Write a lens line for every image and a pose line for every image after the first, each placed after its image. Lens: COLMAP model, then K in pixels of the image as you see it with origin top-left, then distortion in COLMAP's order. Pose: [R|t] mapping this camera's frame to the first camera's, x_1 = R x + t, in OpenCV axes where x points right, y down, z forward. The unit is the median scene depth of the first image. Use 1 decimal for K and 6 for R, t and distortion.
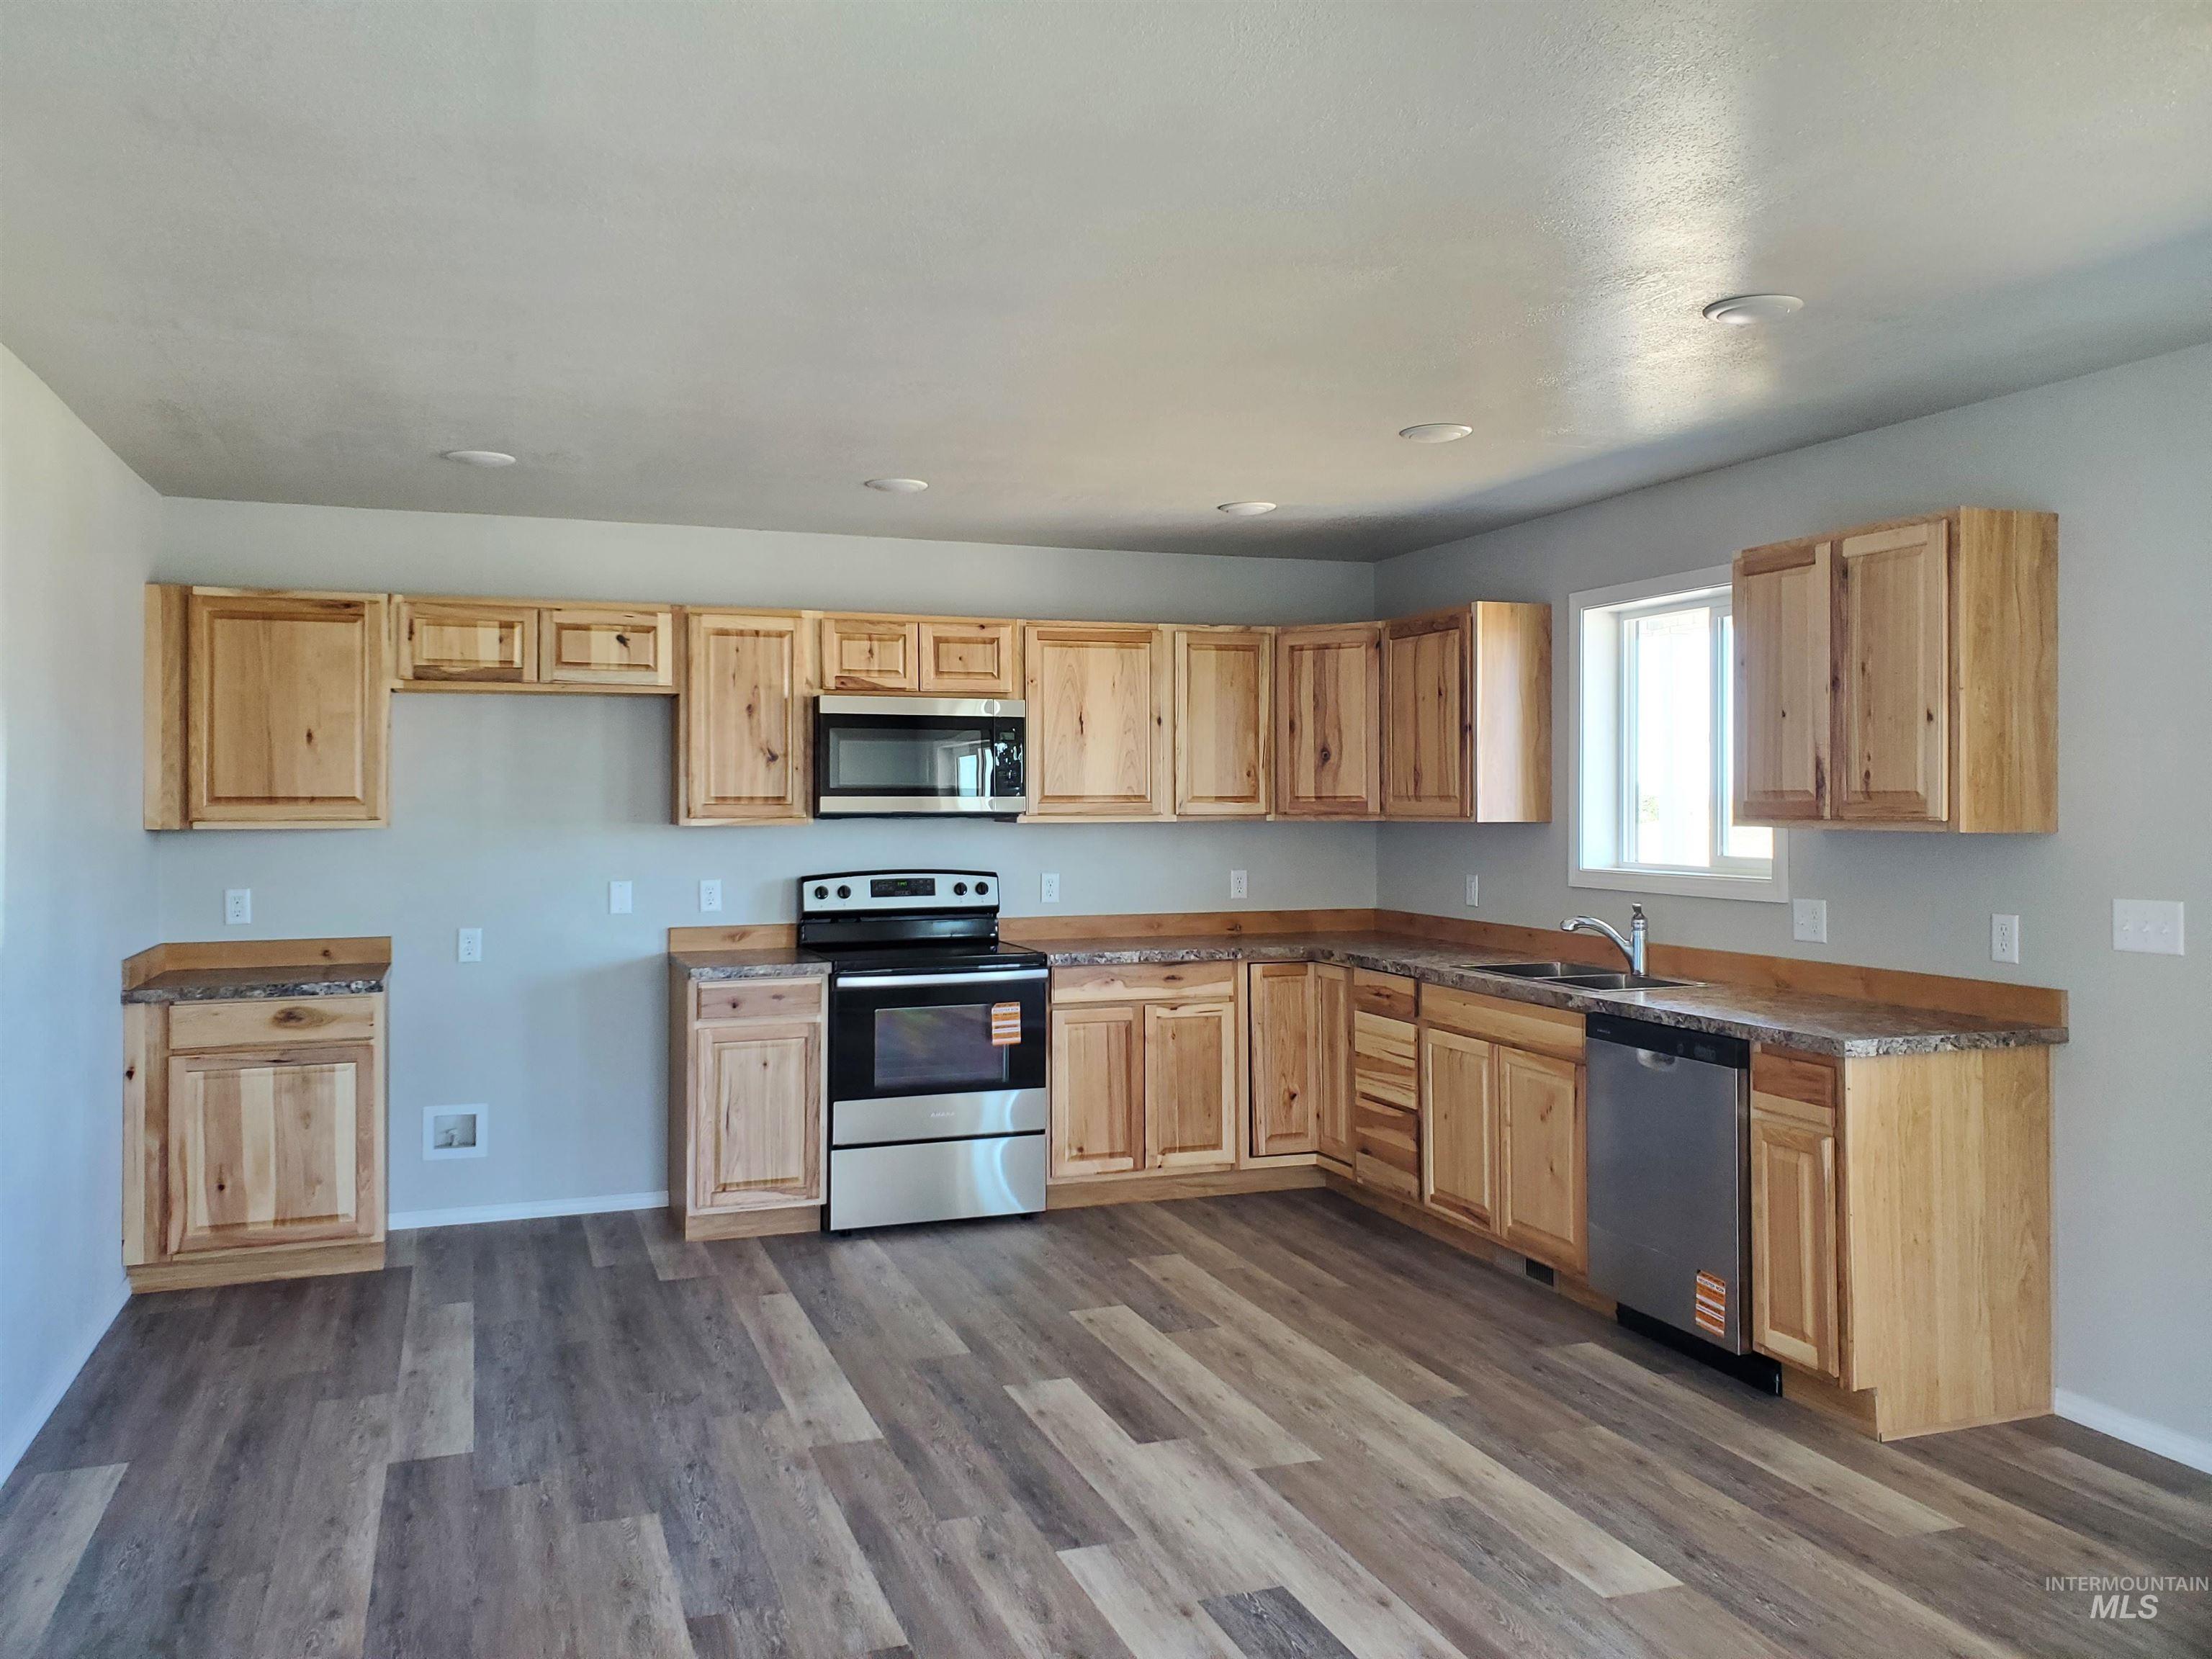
lens RADIAL K [[1746.6, 0, 1105.3], [0, 1746.6, 815.8], [0, 0, 1]] dist [0.020196, 0.017367]
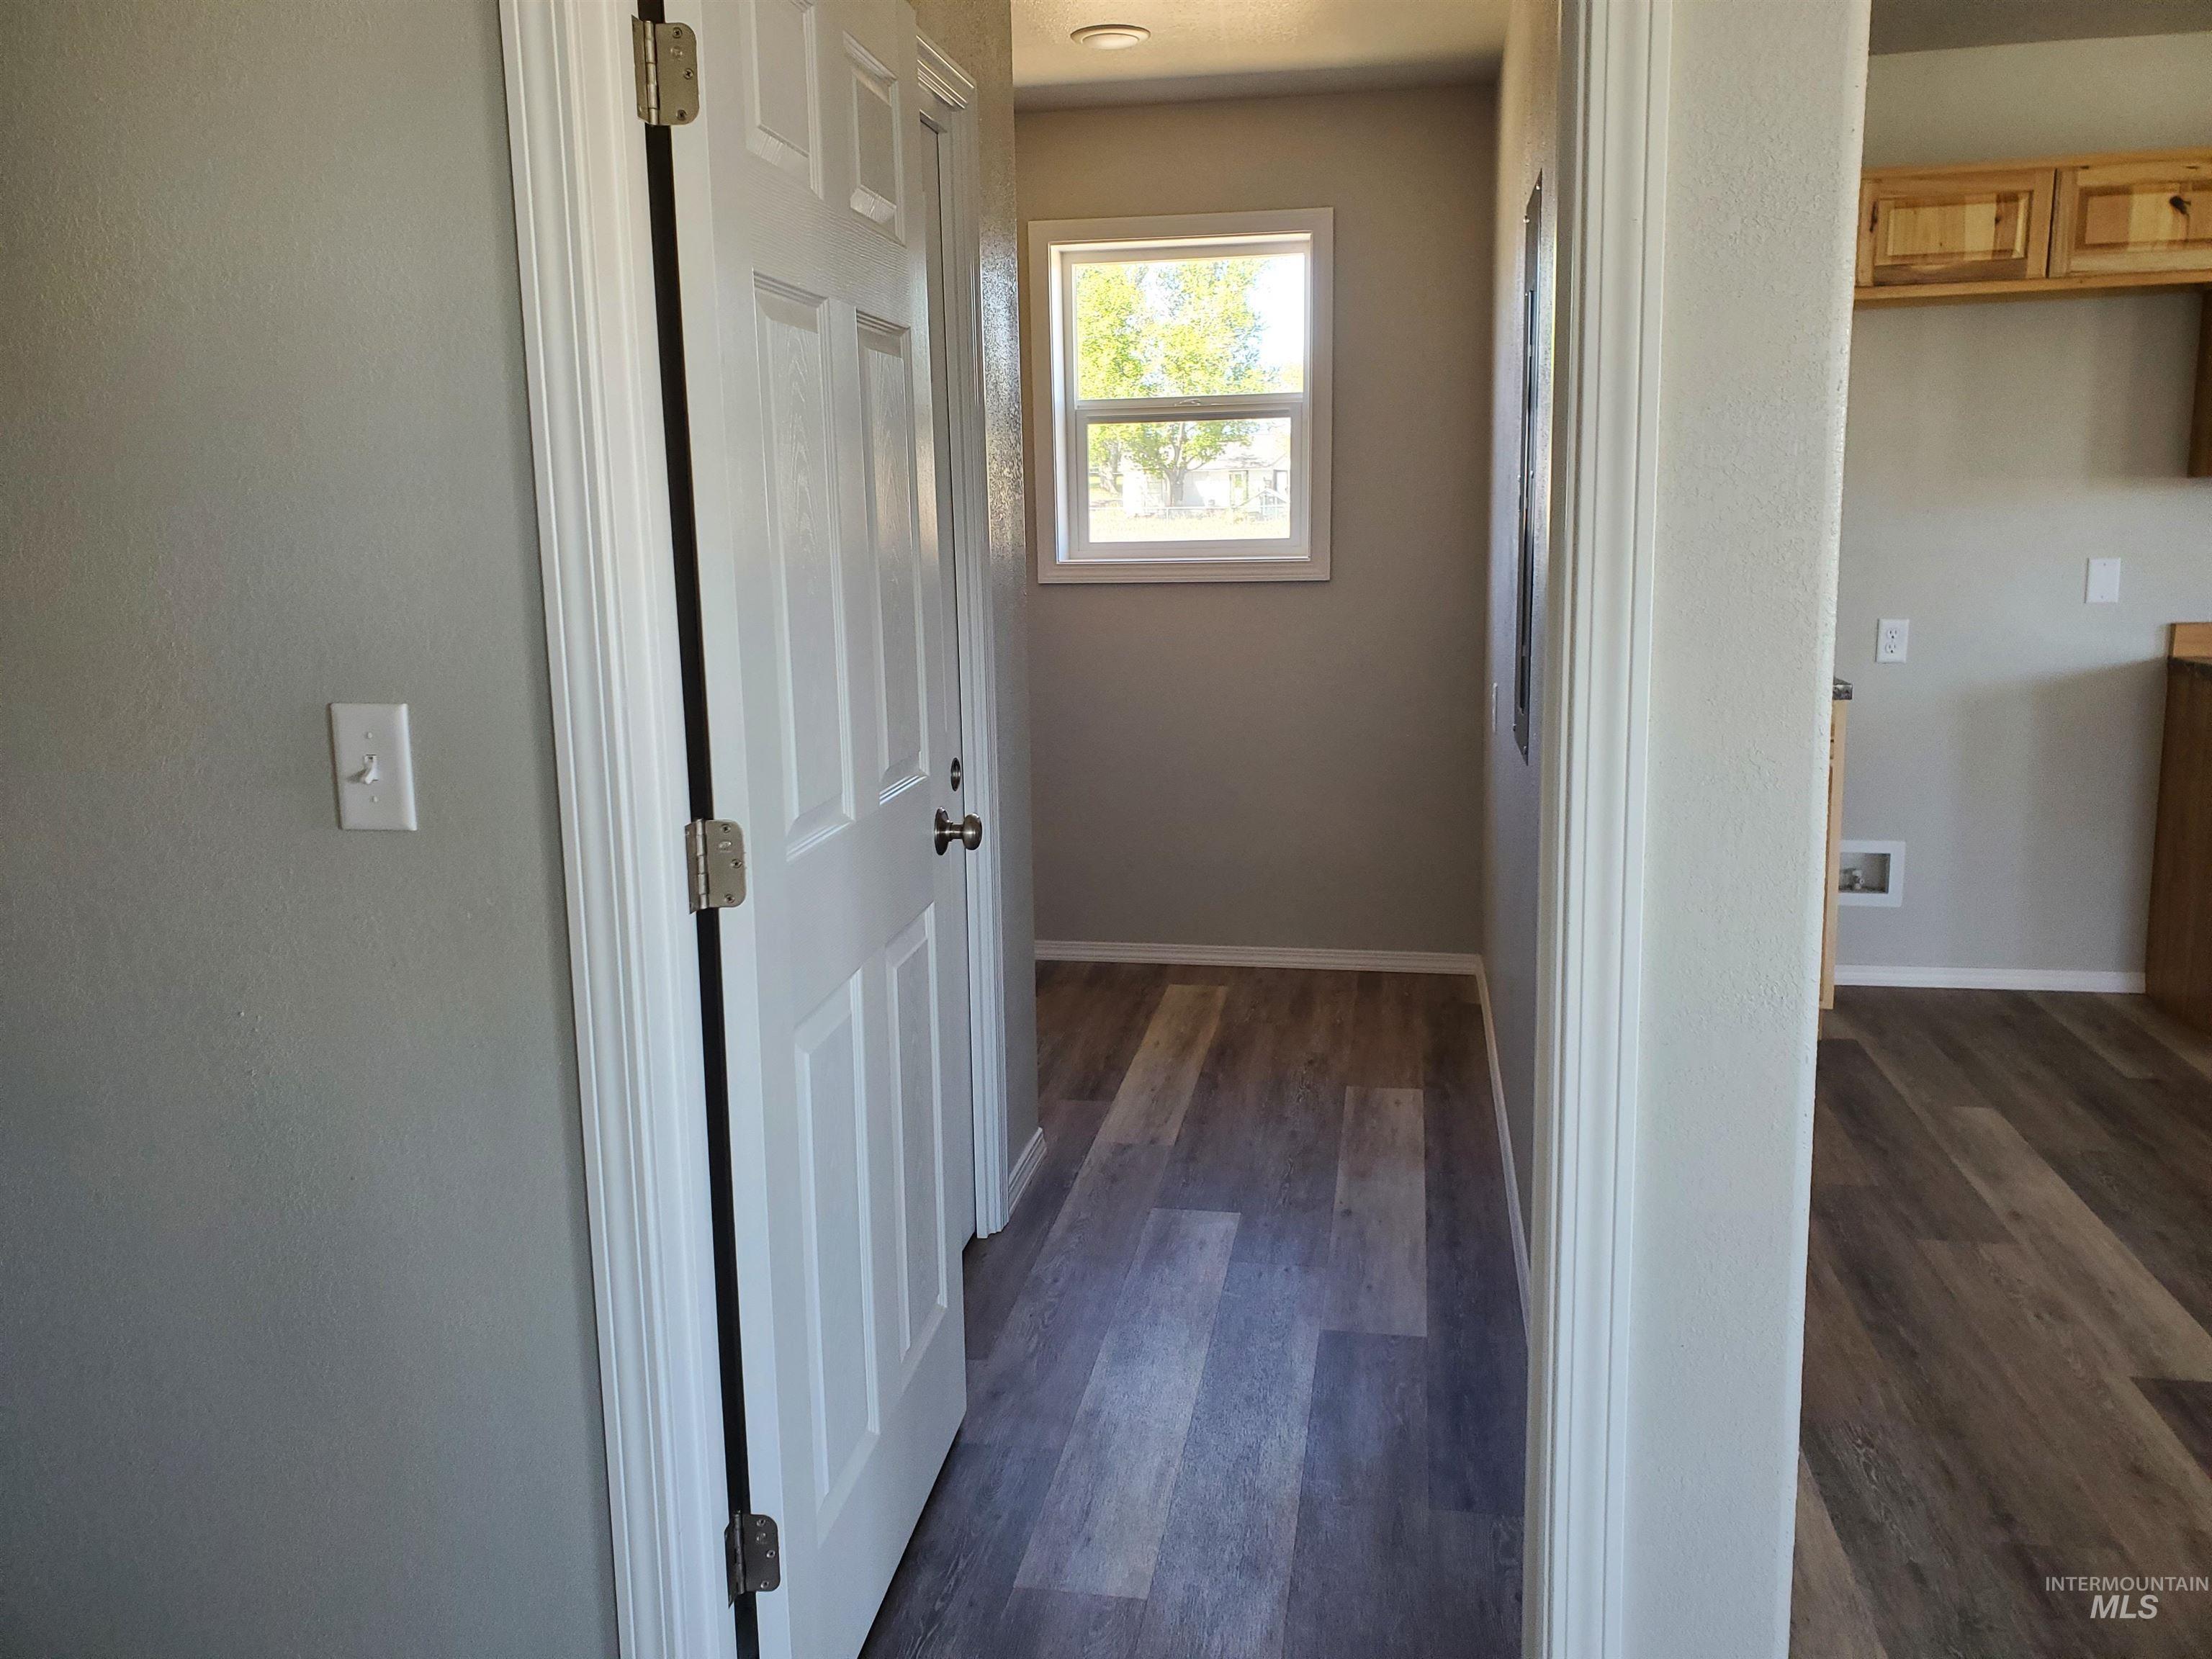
lens RADIAL K [[1746.6, 0, 1101.9], [0, 1746.6, 833.2], [0, 0, 1]] dist [0.020196, 0.017367]
pose [[0.869343, 0.076755, -0.488213, -0.285444], [0.015535, 0.983134, 0.182228, 0.010392], [0.493965, -0.166003, 0.853488, 0.145570]]
